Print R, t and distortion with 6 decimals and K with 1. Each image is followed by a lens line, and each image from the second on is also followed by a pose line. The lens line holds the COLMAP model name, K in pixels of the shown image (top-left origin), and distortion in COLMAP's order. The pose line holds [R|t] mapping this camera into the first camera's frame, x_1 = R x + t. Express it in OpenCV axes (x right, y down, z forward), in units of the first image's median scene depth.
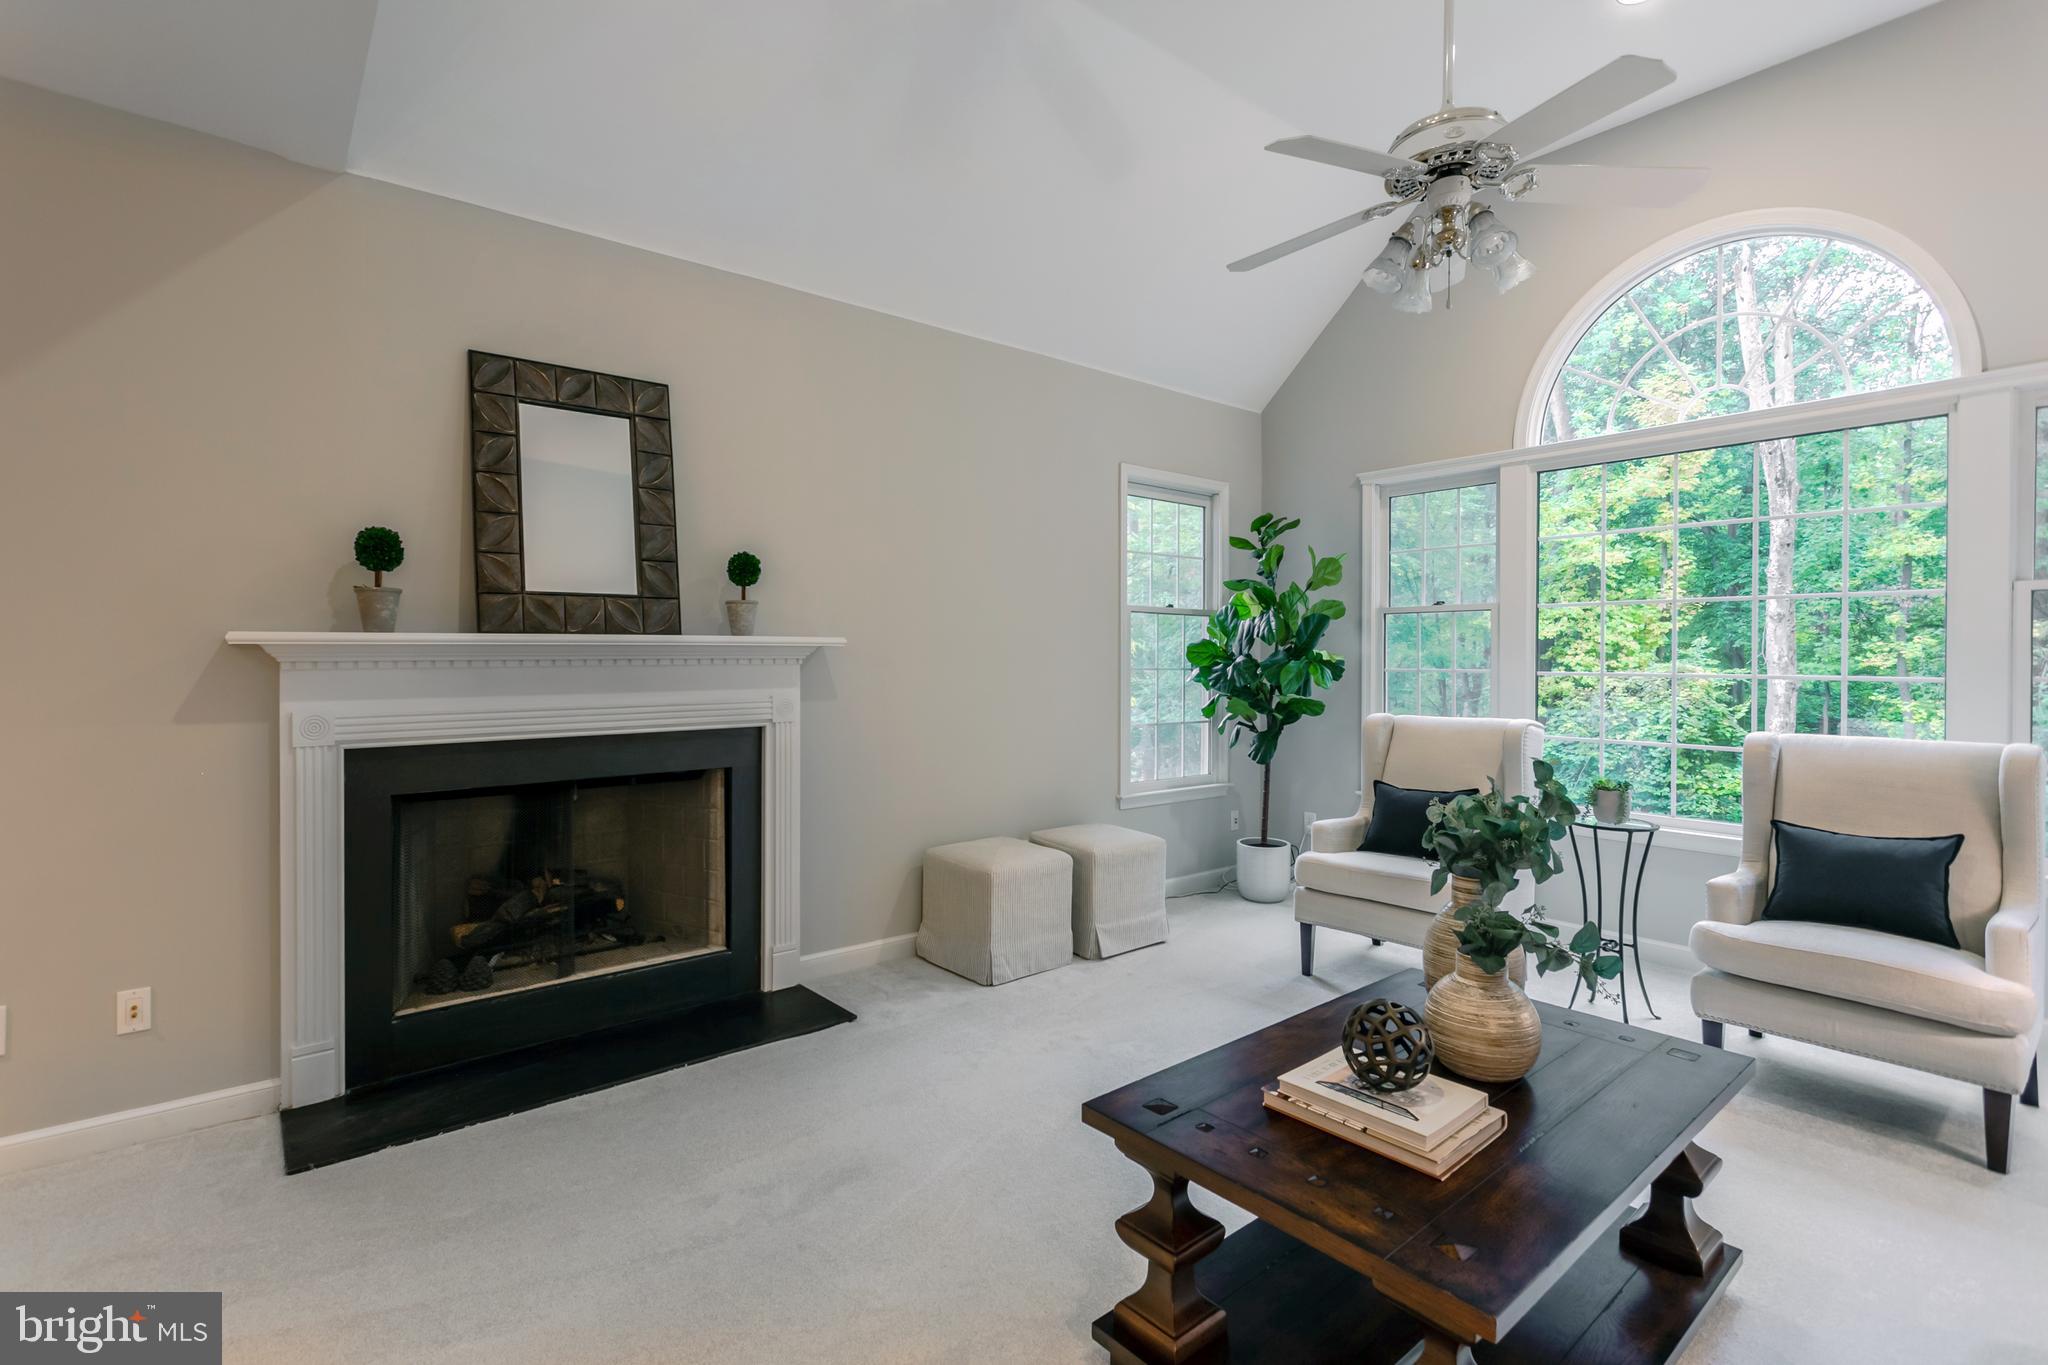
lens RADIAL K [[967.5, 0, 991.4], [0, 967.5, 695.0], [0, 0, 1]] dist [0.000024, -0.005092]
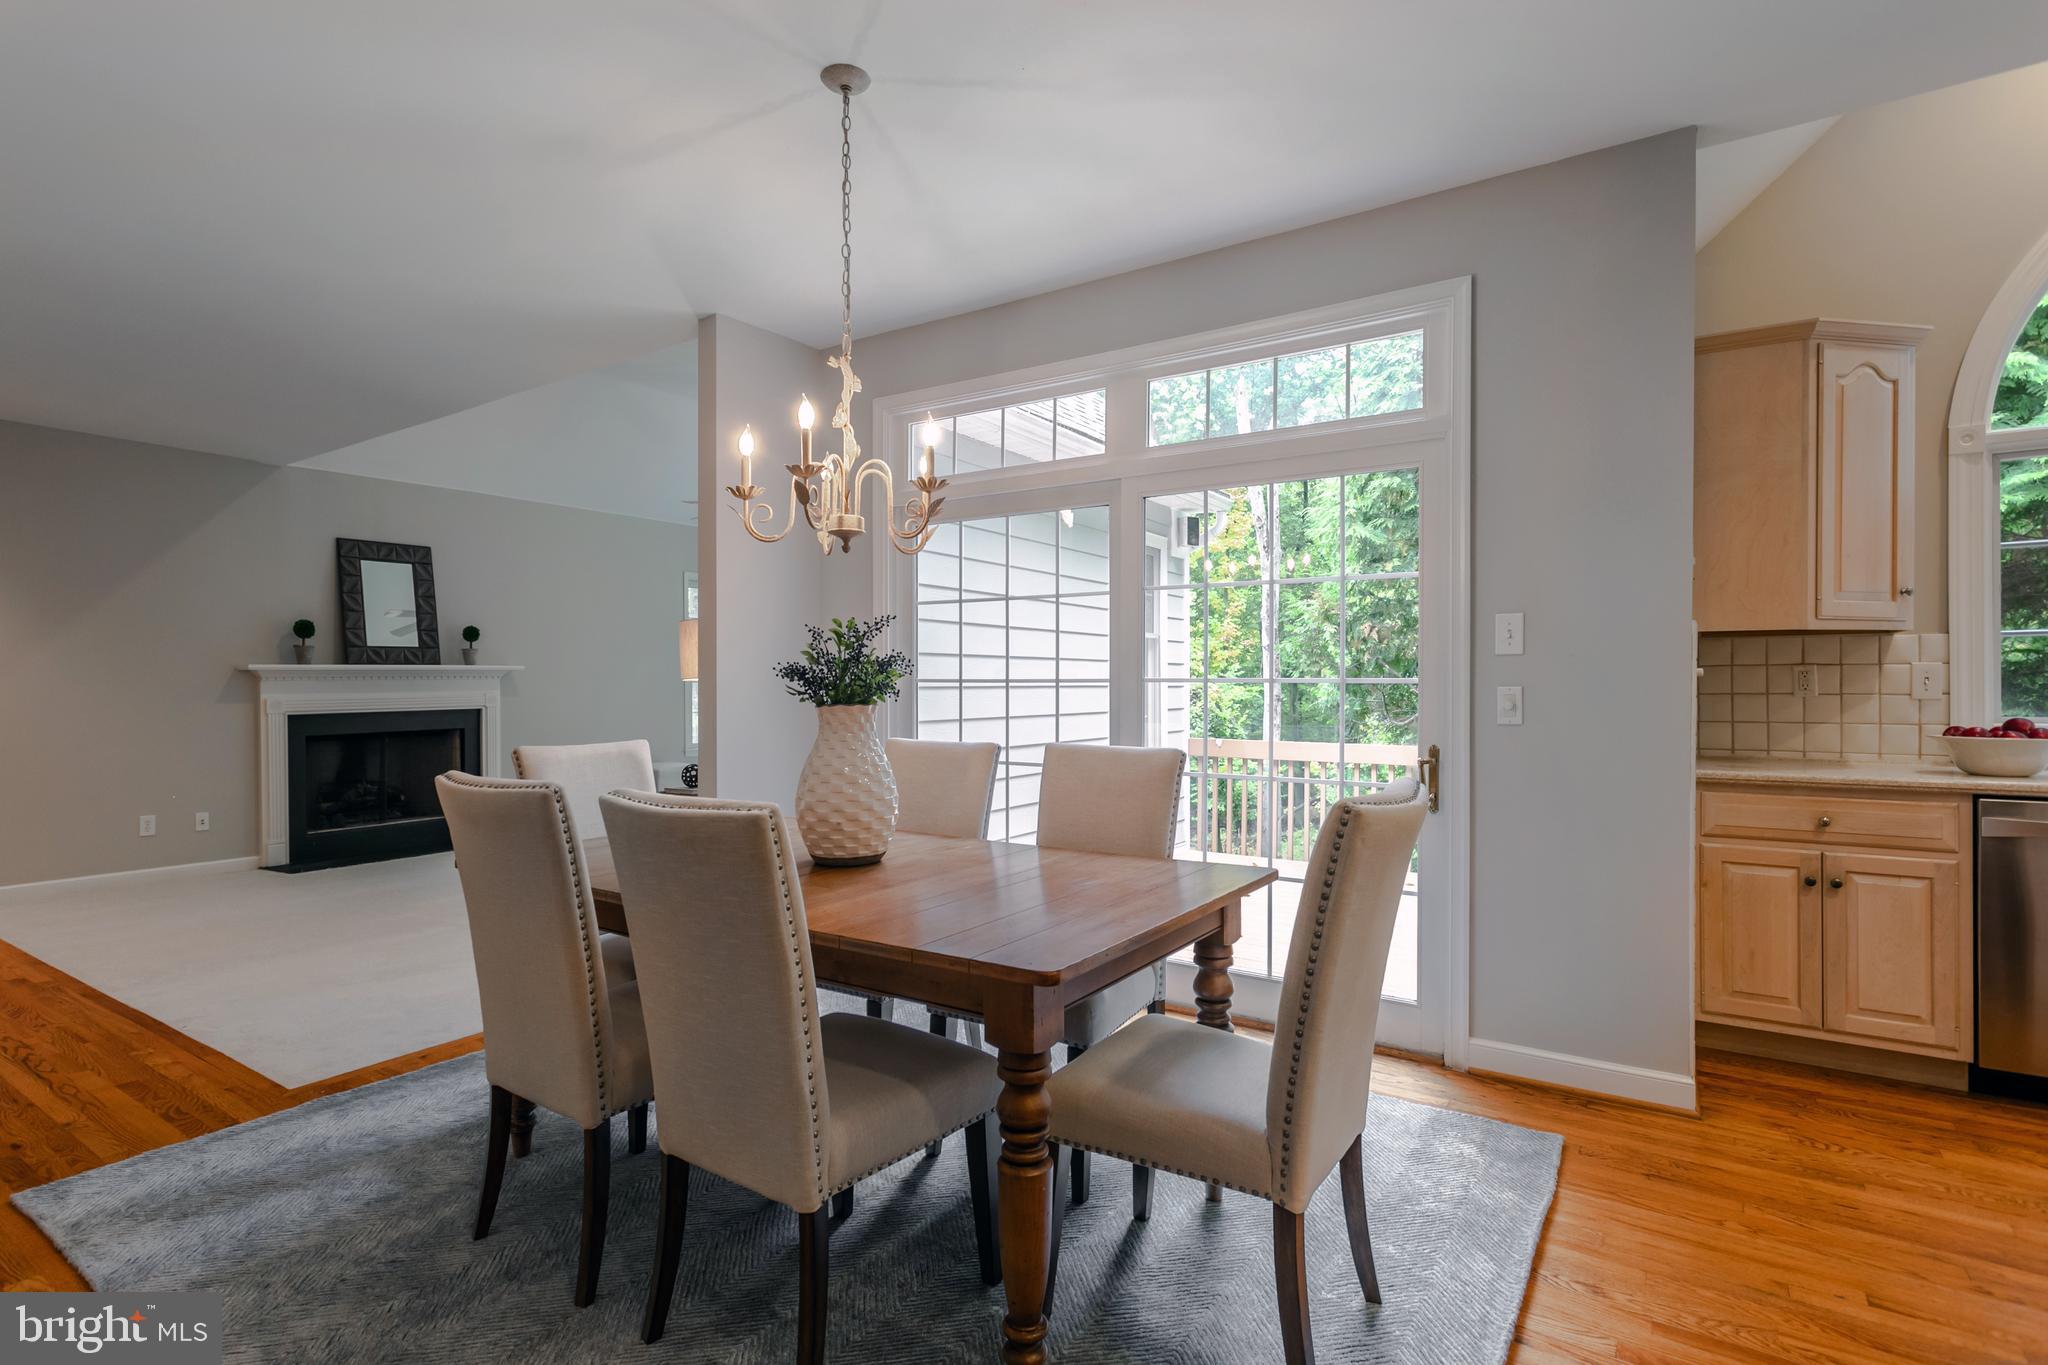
lens RADIAL K [[967.5, 0, 991.4], [0, 967.5, 695.0], [0, 0, 1]] dist [0.000024, -0.005092]
pose [[0.953618, -0.008635, 0.300895, 0.212202], [0.015810, 0.999646, -0.021419, 0.073918], [-0.300603, 0.025183, 0.953417, -1.499243]]
